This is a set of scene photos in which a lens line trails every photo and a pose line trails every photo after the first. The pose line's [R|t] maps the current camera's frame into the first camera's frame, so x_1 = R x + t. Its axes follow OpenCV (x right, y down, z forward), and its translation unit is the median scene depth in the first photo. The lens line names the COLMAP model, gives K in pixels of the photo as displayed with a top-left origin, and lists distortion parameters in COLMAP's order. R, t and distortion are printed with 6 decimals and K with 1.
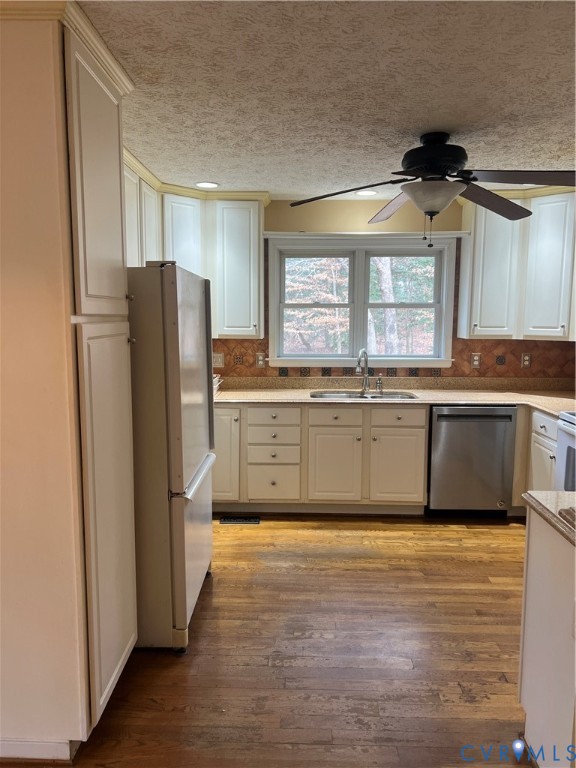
lens RADIAL K [[571.5, 0, 285.7], [0, 571.5, 384.1], [0, 0, 1]] dist [0.015939, -0.014509]
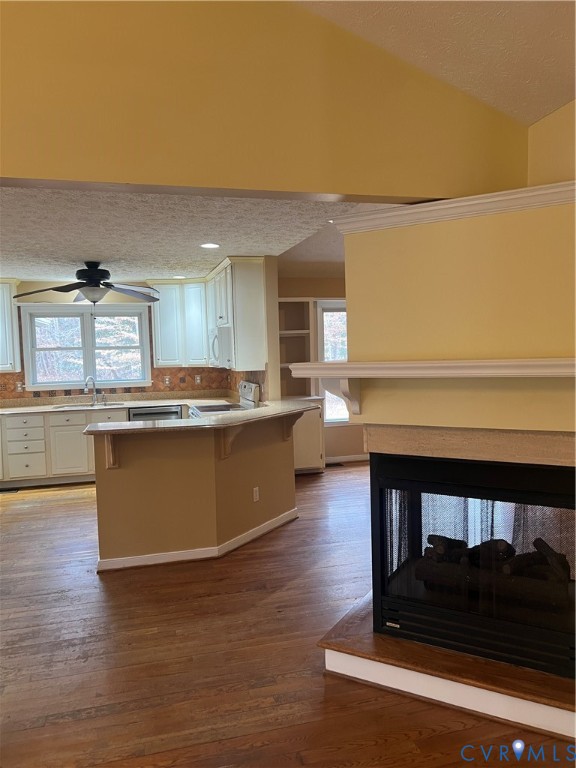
lens RADIAL K [[571.5, 0, 291.9], [0, 571.5, 384.5], [0, 0, 1]] dist [0.015939, -0.014509]
pose [[0.952401, -0.043406, 0.301743, 0.182041], [0.061232, 0.996877, -0.049869, 0.069261], [-0.298636, 0.065972, 0.952084, -0.622358]]
